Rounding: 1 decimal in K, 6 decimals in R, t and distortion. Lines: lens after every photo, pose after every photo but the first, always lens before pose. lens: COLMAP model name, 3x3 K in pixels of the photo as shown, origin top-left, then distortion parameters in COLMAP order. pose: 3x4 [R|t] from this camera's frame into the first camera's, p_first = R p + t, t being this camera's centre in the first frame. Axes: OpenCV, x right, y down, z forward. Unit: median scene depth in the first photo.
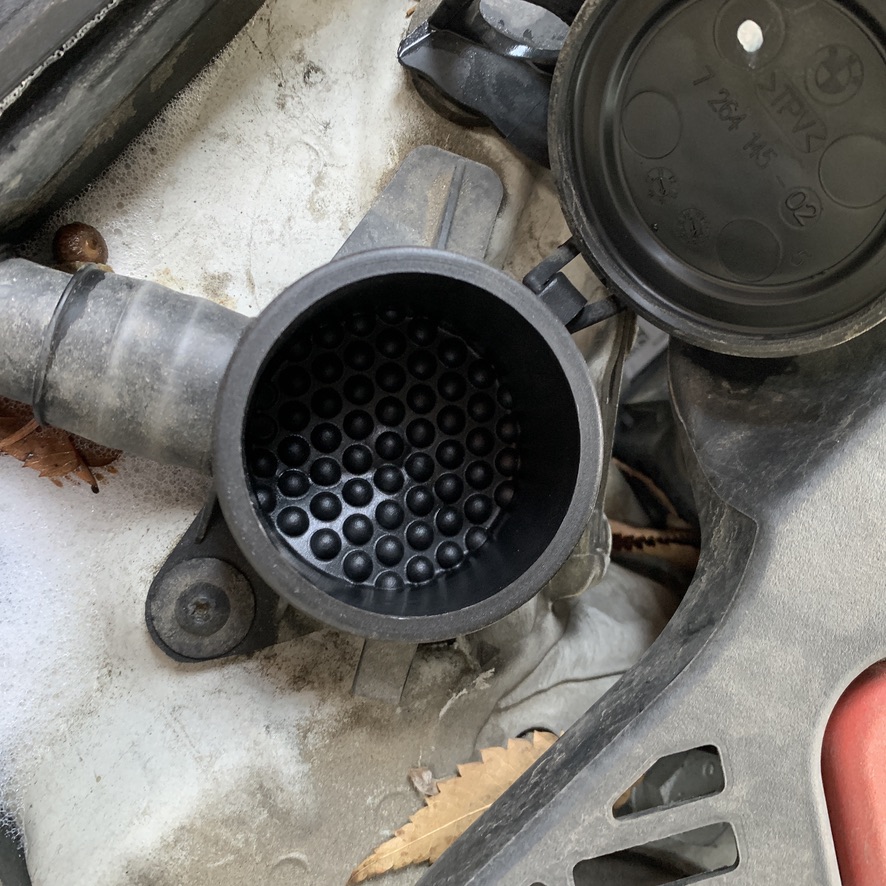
lens RADIAL K [[921.4, 0, 443.0], [0, 921.4, 443.0], [0, 0, 1]] dist [-0.019521, 0.006733]
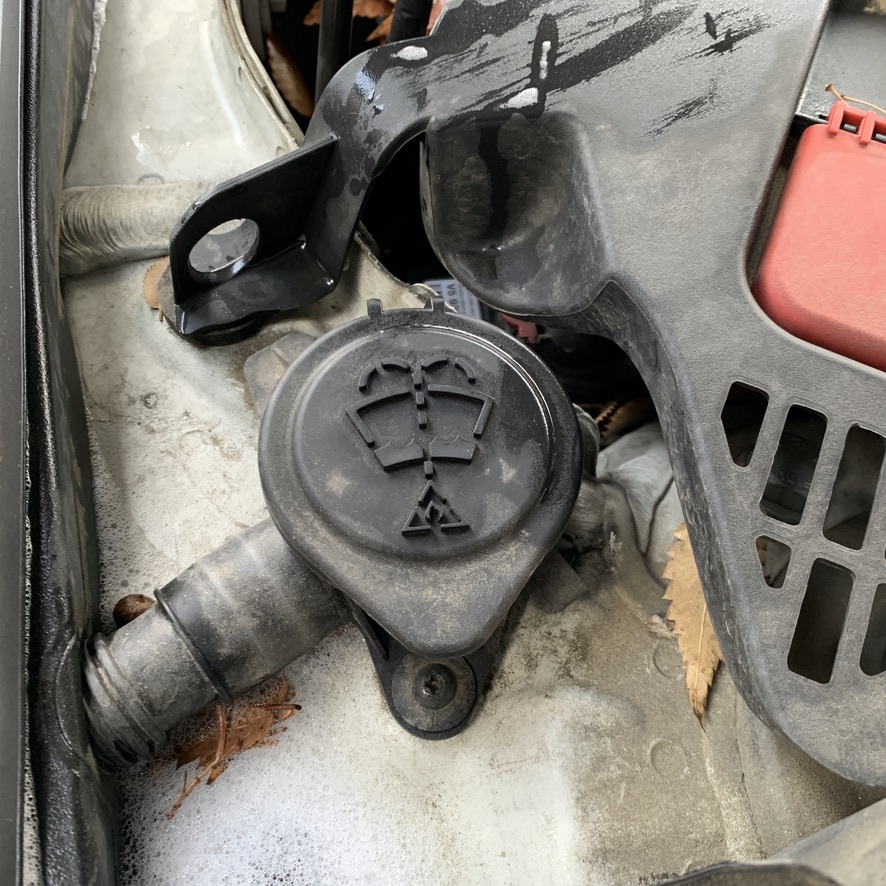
lens RADIAL K [[905.6, 0, 442.7], [0, 905.6, 461.3], [0, 0, 1]] dist [0.076866, -0.196112]
pose [[0.574319, -0.788762, 0.219117, -0.276441], [0.817872, 0.541322, -0.195081, 0.255838], [0.035259, 0.291249, 0.955997, -0.206323]]
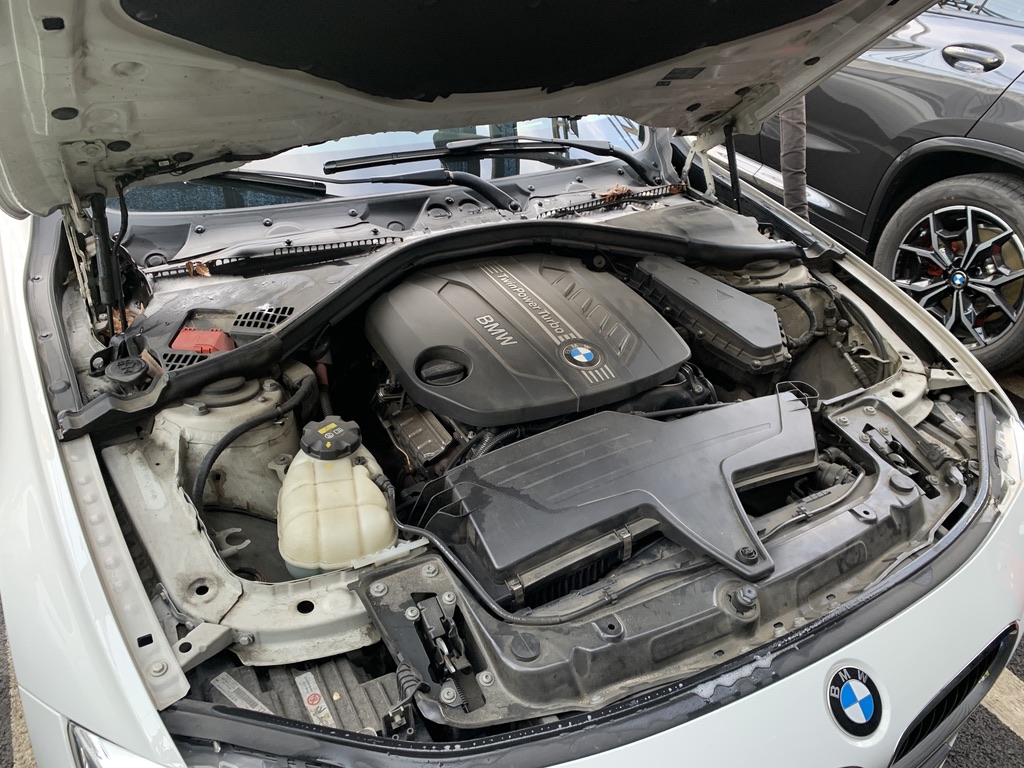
lens RADIAL K [[777.9, 0, 512.0], [0, 777.9, 384.0], [0, 0, 1]] dist [-0.006831, -0.003813]
pose [[0.225055, -0.684079, 0.693820, -4.770105], [0.973791, 0.181955, -0.136469, 4.965113], [-0.032888, 0.706349, 0.707100, -4.776219]]
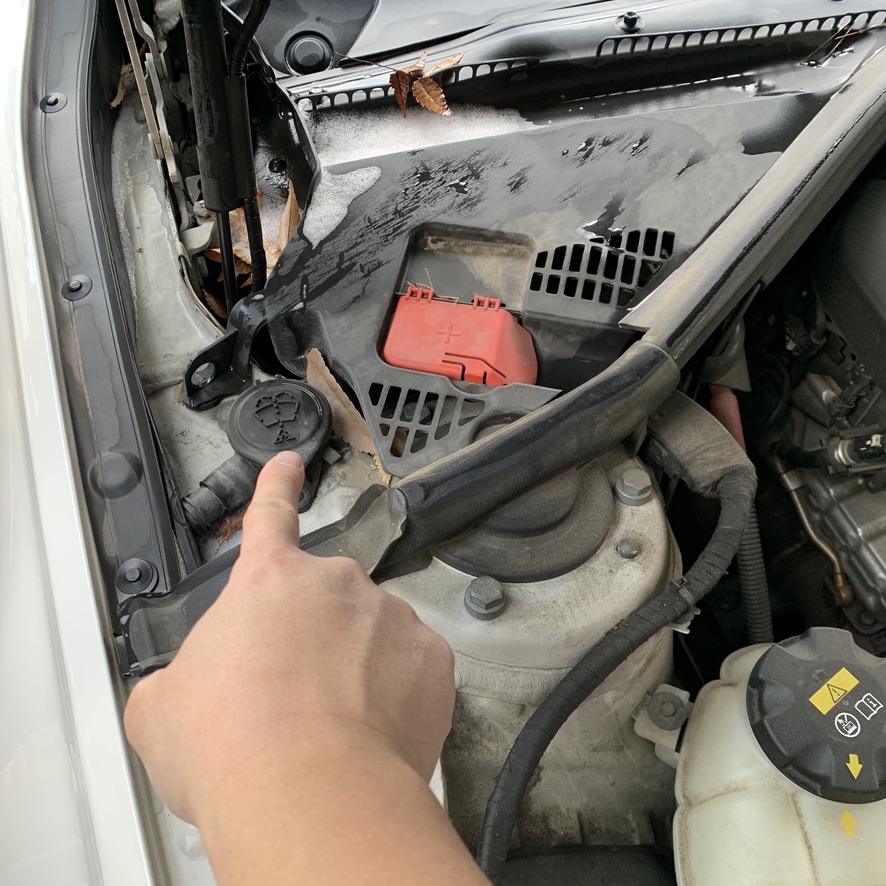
lens RADIAL K [[905.6, 0, 442.7], [0, 905.6, 461.3], [0, 0, 1]] dist [0.076866, -0.196112]
pose [[0.407837, -0.840075, 0.357692, -1.164124], [0.910940, 0.347720, -0.221989, 1.421162], [0.062110, 0.416371, 0.907071, -2.223827]]
